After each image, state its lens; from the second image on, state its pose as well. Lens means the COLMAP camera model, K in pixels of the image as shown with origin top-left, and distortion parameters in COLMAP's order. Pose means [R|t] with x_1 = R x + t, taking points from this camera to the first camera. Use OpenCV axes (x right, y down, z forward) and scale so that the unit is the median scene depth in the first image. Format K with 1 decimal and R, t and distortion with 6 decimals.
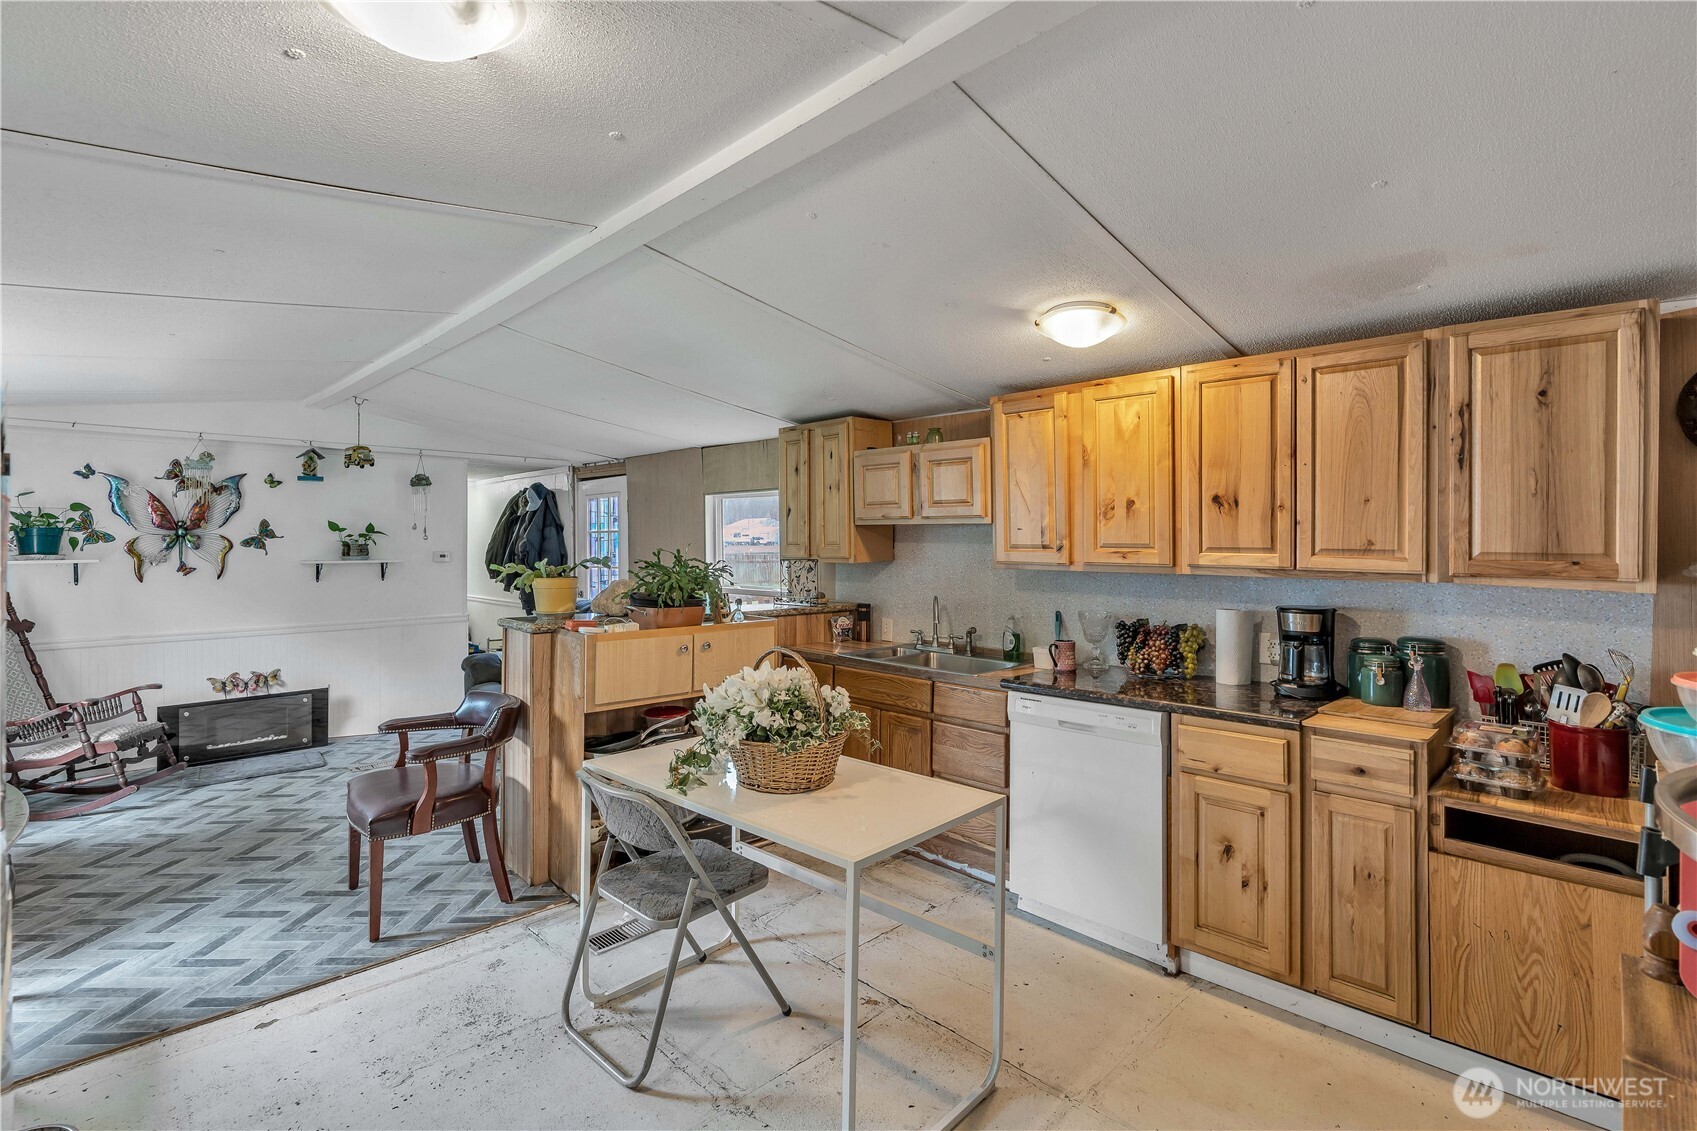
lens RADIAL K [[776.0, 0, 856.3], [0, 776.0, 539.3], [0, 0, 1]] dist [-0.002009, 0.002642]
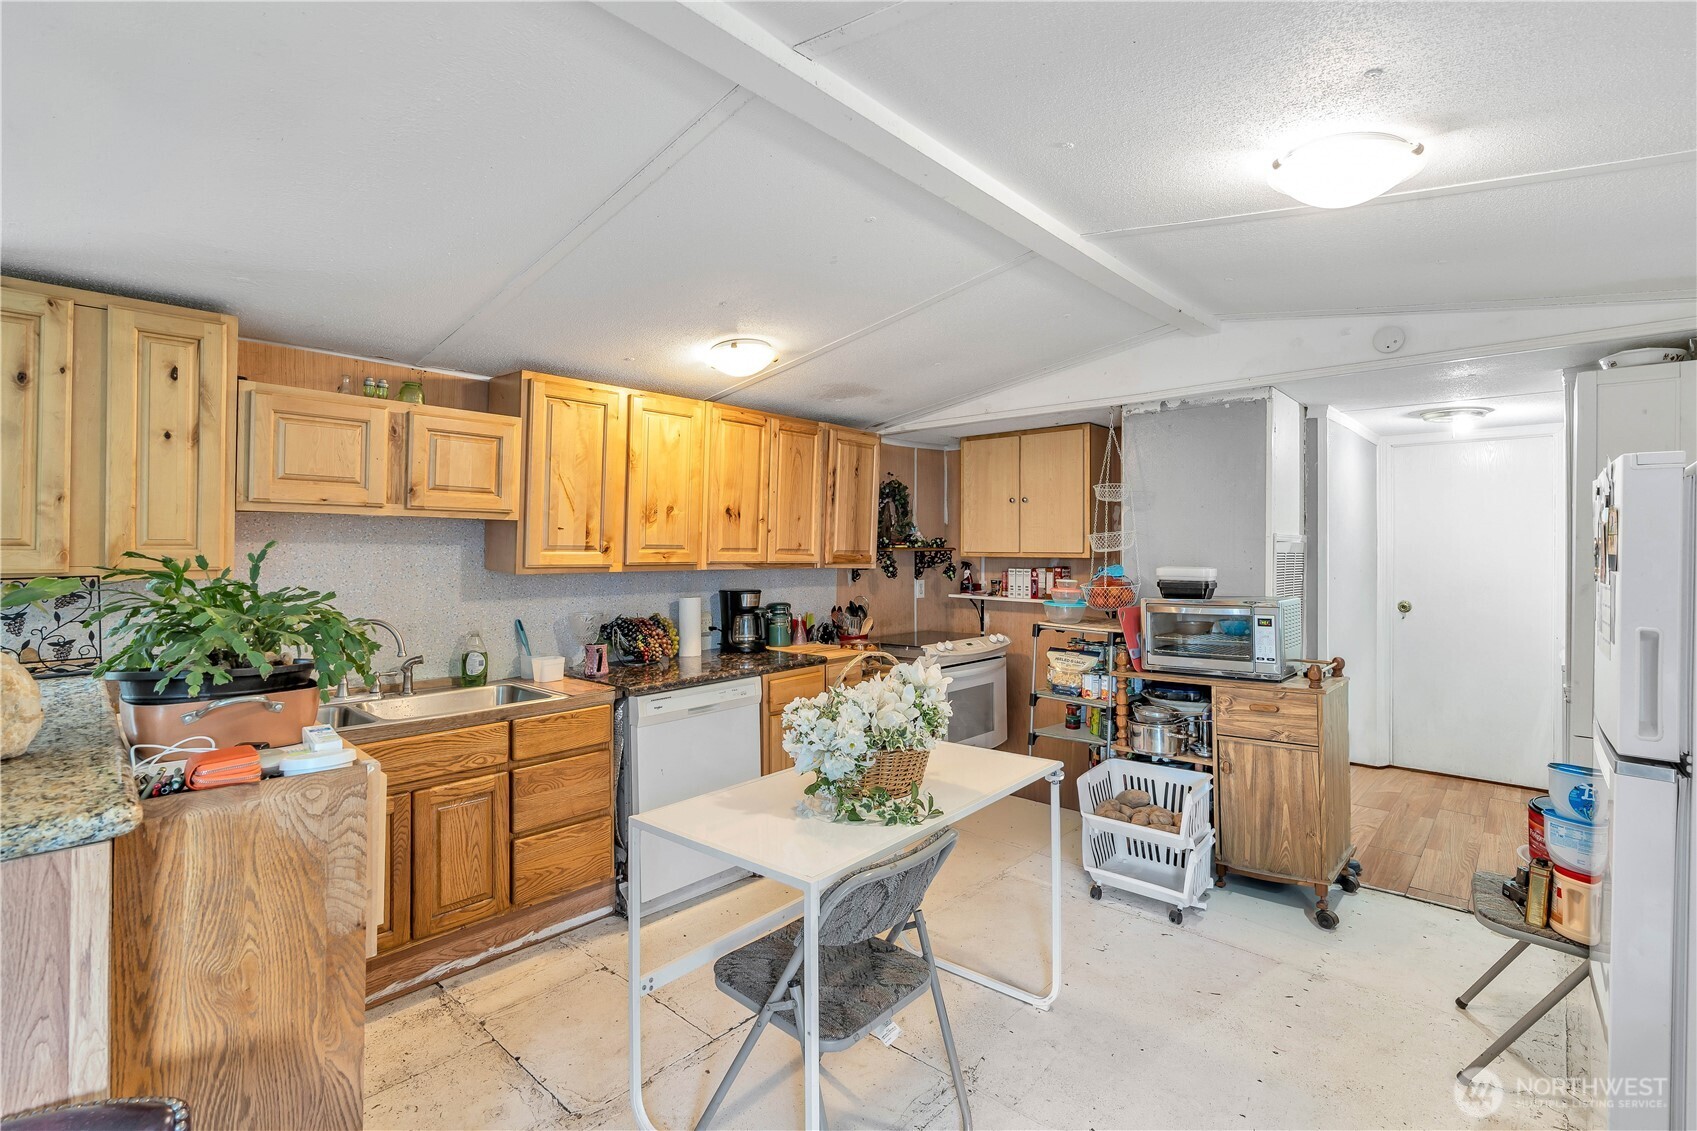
lens RADIAL K [[776.0, 0, 837.9], [0, 776.0, 543.8], [0, 0, 1]] dist [-0.002009, 0.002642]
pose [[-0.029698, 0.004114, 0.999550, -0.475068], [-0.007489, 0.999963, -0.004338, 0.004193], [-0.999531, -0.007615, -0.029666, 0.478887]]
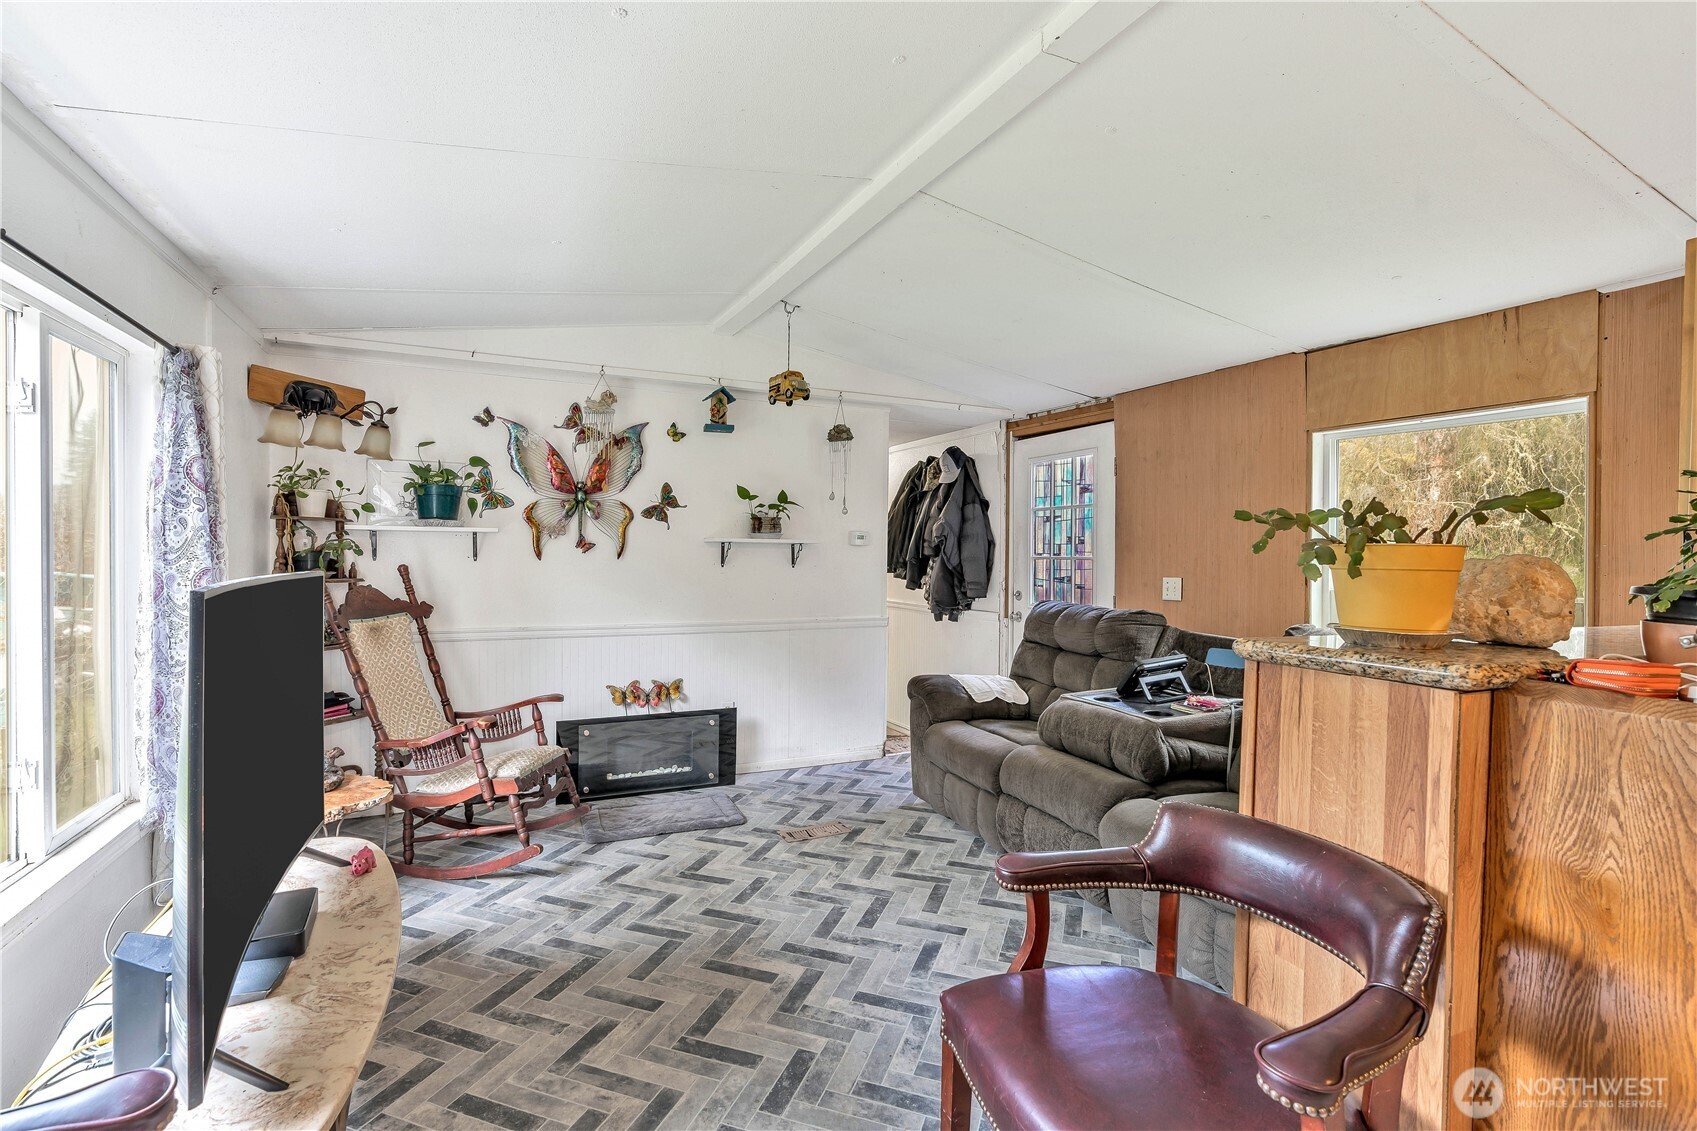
lens RADIAL K [[776.0, 0, 848.9], [0, 776.0, 562.7], [0, 0, 1]] dist [-0.002009, 0.002642]
pose [[0.940919, 0.020832, -0.337990, -0.370078], [-0.014254, 0.999658, 0.021933, 0.037534], [0.338332, -0.015819, 0.940894, 0.376074]]
